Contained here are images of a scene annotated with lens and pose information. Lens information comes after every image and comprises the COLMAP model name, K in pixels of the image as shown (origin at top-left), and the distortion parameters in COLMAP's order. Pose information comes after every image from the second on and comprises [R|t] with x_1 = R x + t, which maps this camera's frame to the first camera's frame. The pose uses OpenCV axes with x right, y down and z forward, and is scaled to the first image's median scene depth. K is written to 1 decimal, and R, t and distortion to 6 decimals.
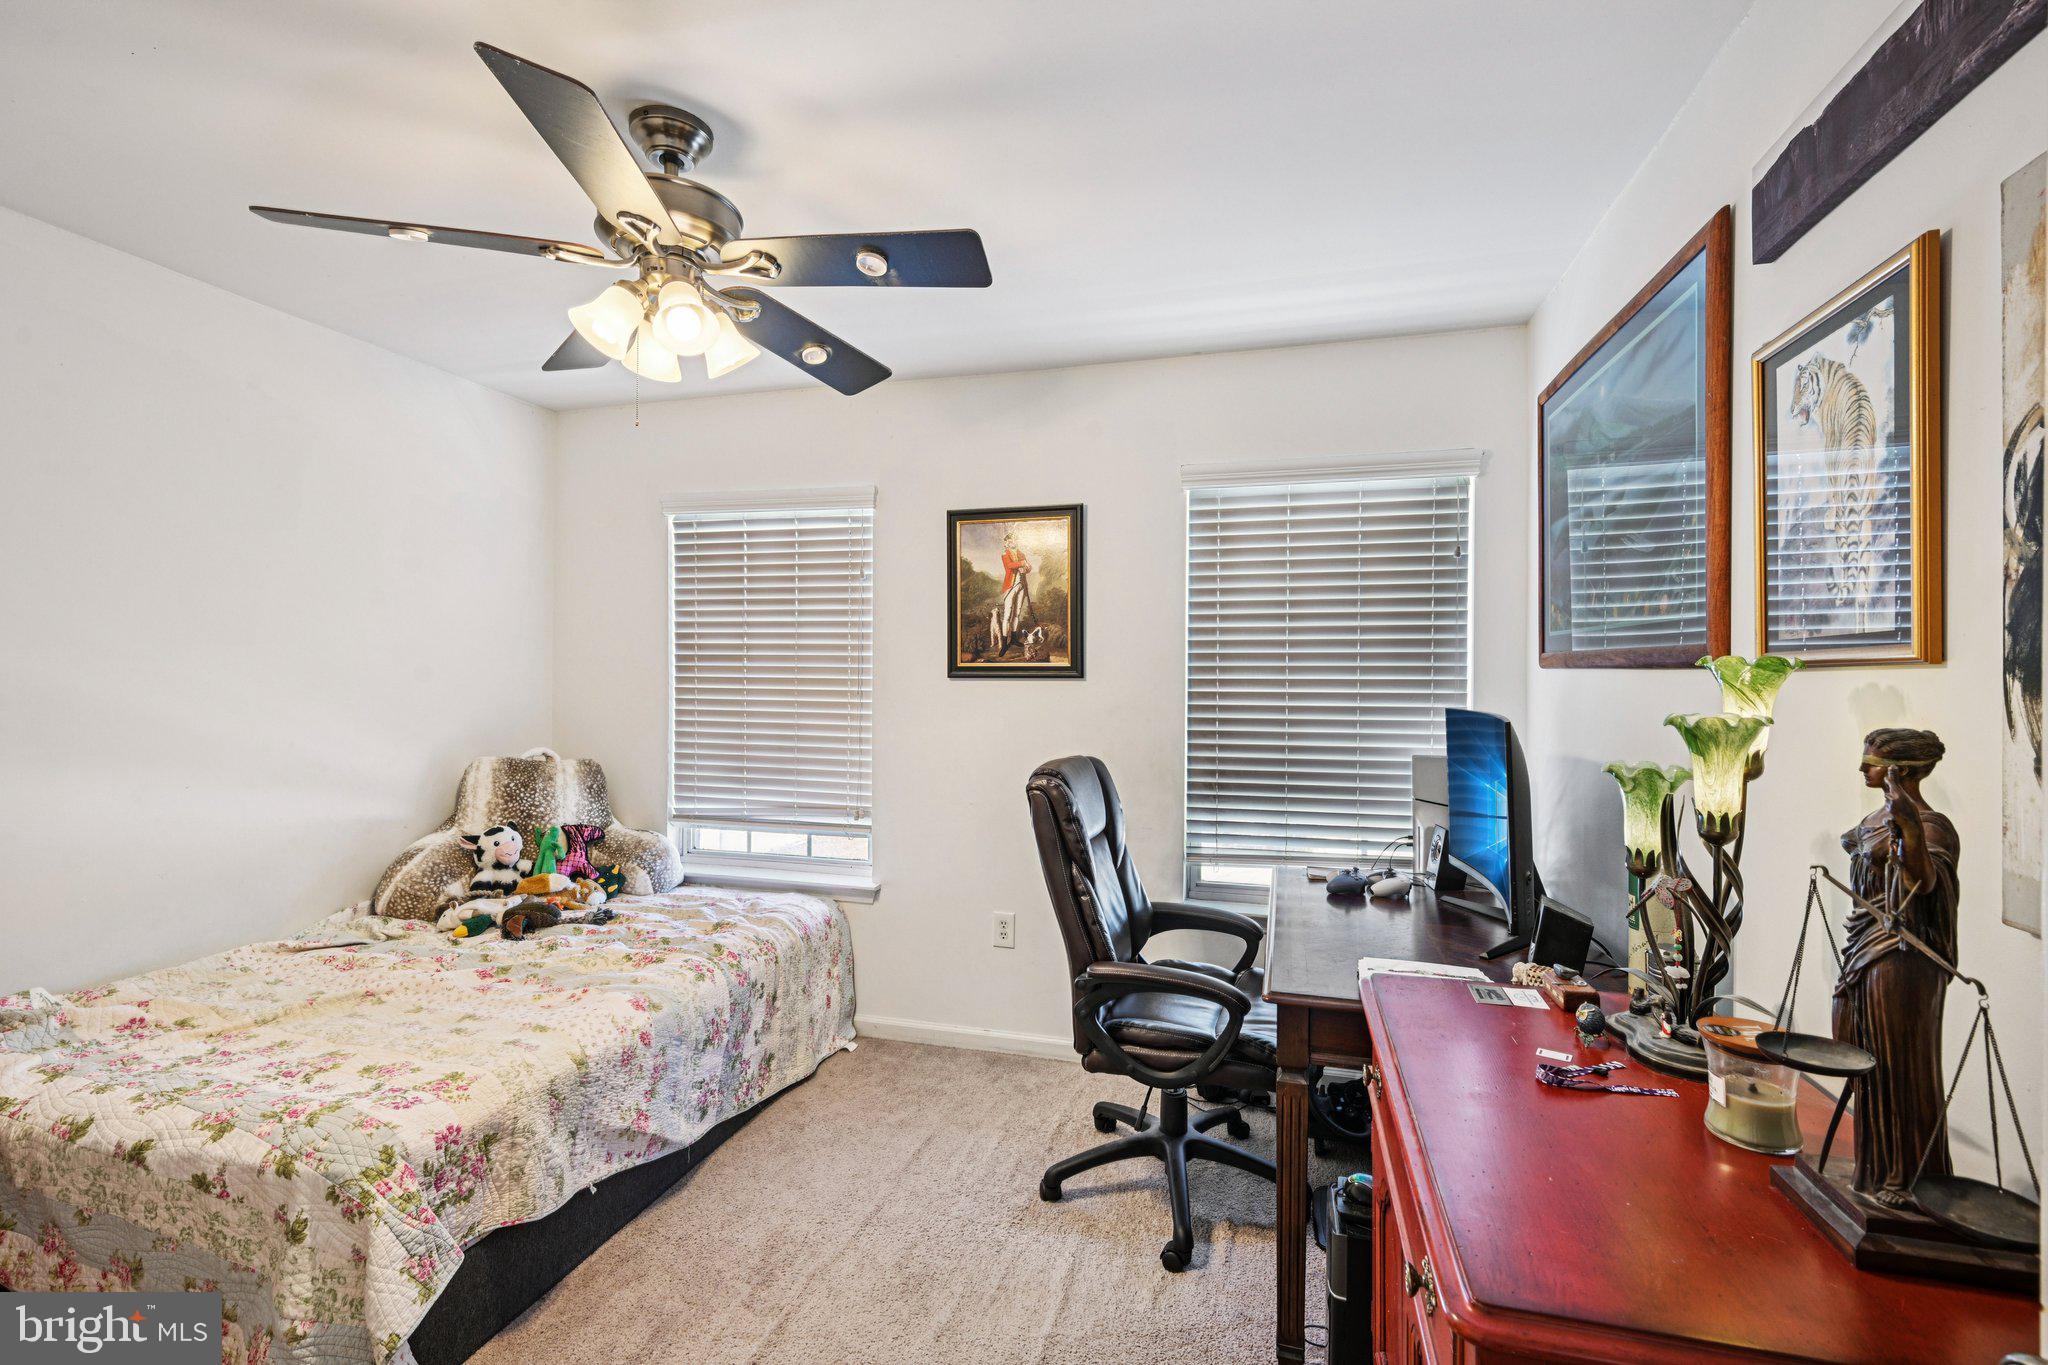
lens RADIAL K [[908.1, 0, 1020.4], [0, 908.1, 673.6], [0, 0, 1]] dist [-0.001347, -0.000918]
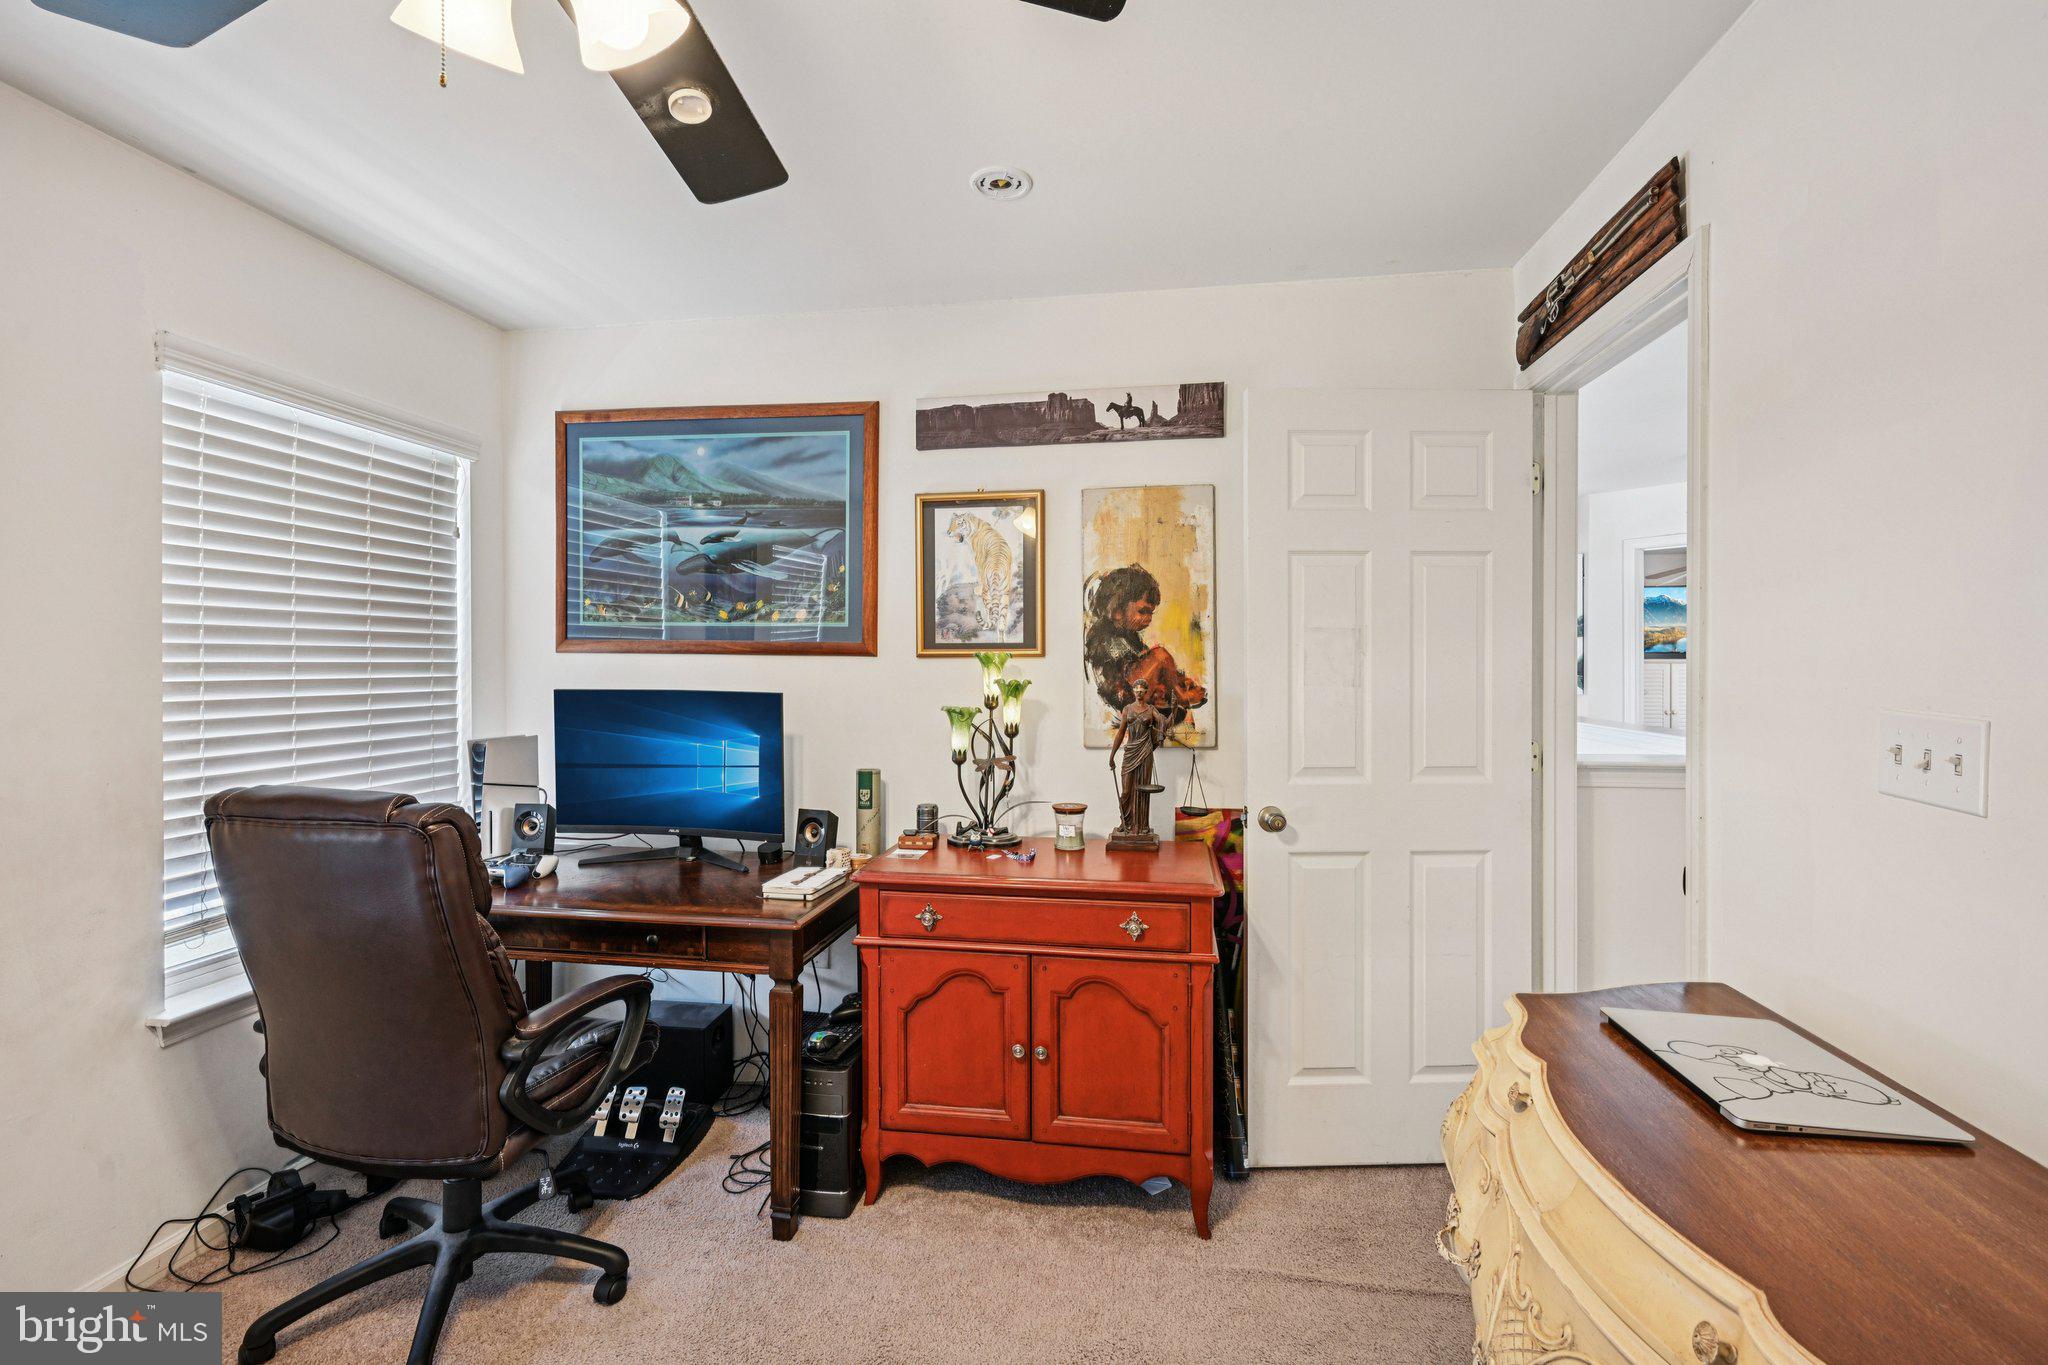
lens RADIAL K [[908.1, 0, 1020.4], [0, 908.1, 673.6], [0, 0, 1]] dist [-0.001347, -0.000918]
pose [[-0.153679, -0.013961, 0.988022, -0.826476], [-0.003354, 0.999902, 0.013607, 0.001467], [-0.988115, -0.001223, -0.153711, 0.787068]]
